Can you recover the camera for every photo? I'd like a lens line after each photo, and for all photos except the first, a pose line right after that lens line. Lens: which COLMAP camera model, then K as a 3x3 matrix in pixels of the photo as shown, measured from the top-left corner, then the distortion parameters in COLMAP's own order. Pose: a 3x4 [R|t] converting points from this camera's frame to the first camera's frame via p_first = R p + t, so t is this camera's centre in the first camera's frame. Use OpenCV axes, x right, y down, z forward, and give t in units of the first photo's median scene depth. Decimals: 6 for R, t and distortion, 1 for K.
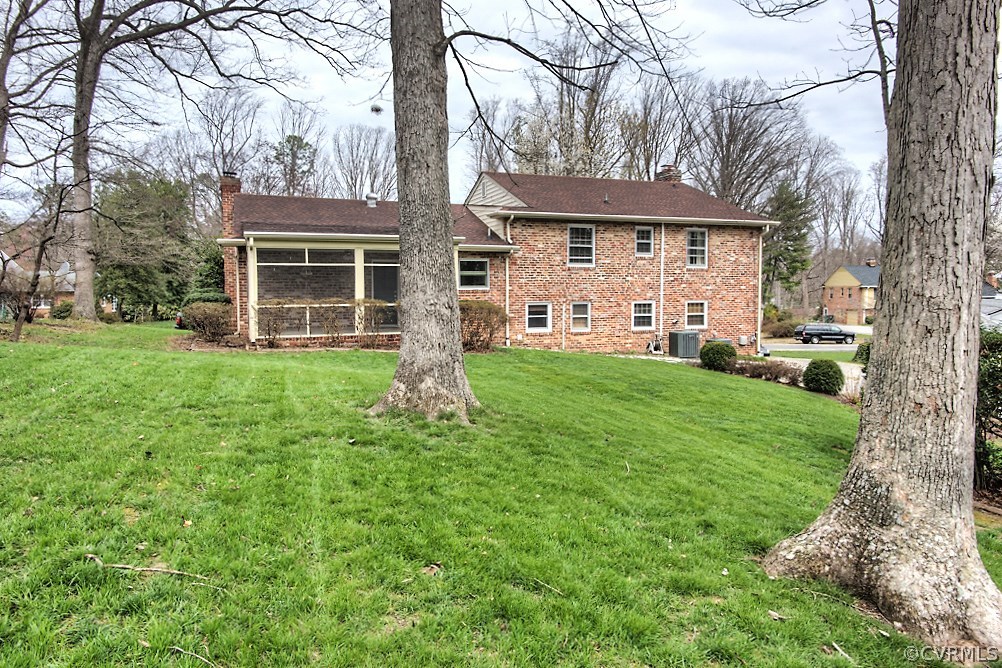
lens RADIAL K [[678.2, 0, 499.8], [0, 678.2, 306.6], [0, 0, 1]] dist [0.066706, 0.000017]
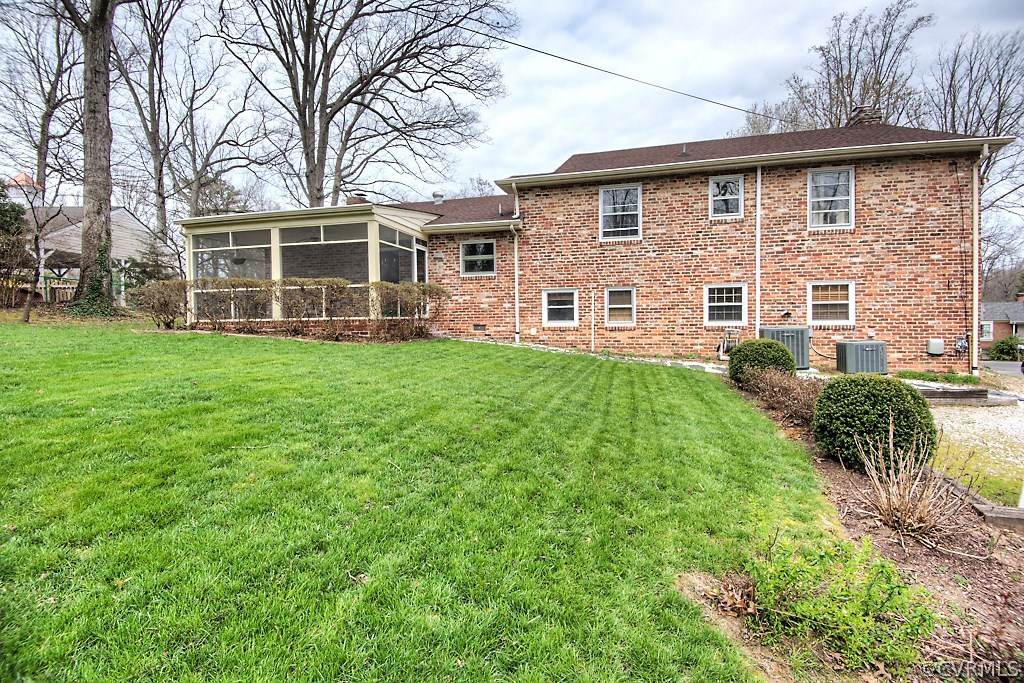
lens RADIAL K [[479.4, 0, 509.7], [0, 479.4, 327.9], [0, 0, 1]] dist [0.045994, -0.042010]
pose [[0.810053, 0.006265, -0.586323, 0.334448], [-0.002696, 0.999972, 0.006961, 0.034974], [0.586350, -0.004059, 0.810047, 0.489242]]
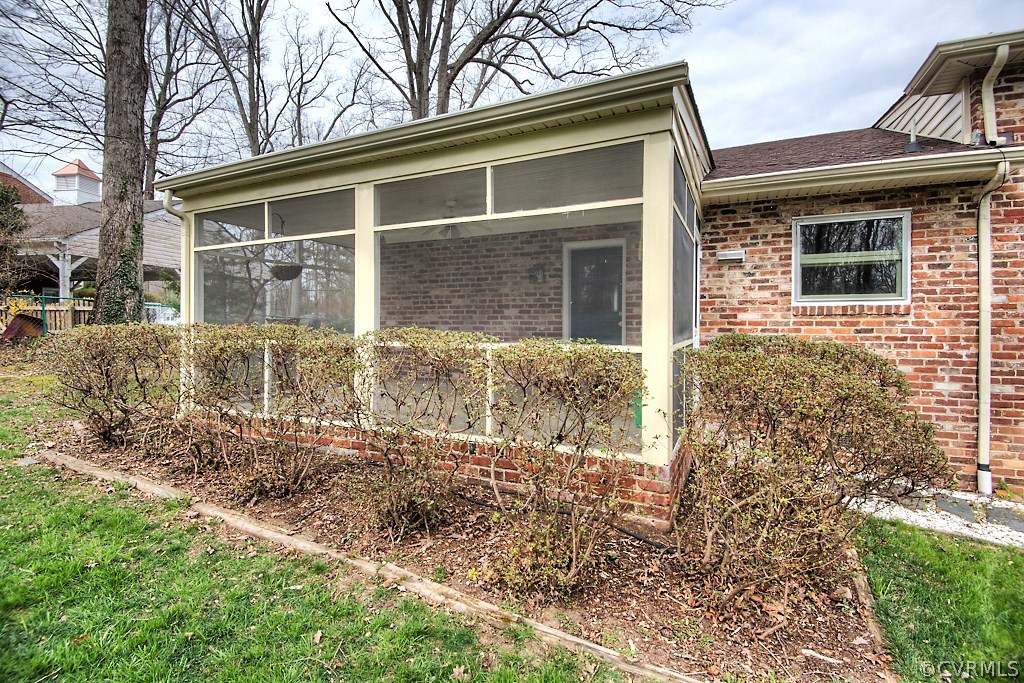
lens RADIAL K [[479.4, 0, 509.7], [0, 479.4, 327.9], [0, 0, 1]] dist [0.045994, -0.042010]
pose [[0.683007, 0.008712, -0.730360, 0.021482], [-0.021287, 0.999742, -0.007981, -0.007786], [0.730102, 0.020998, 0.683016, 0.666140]]
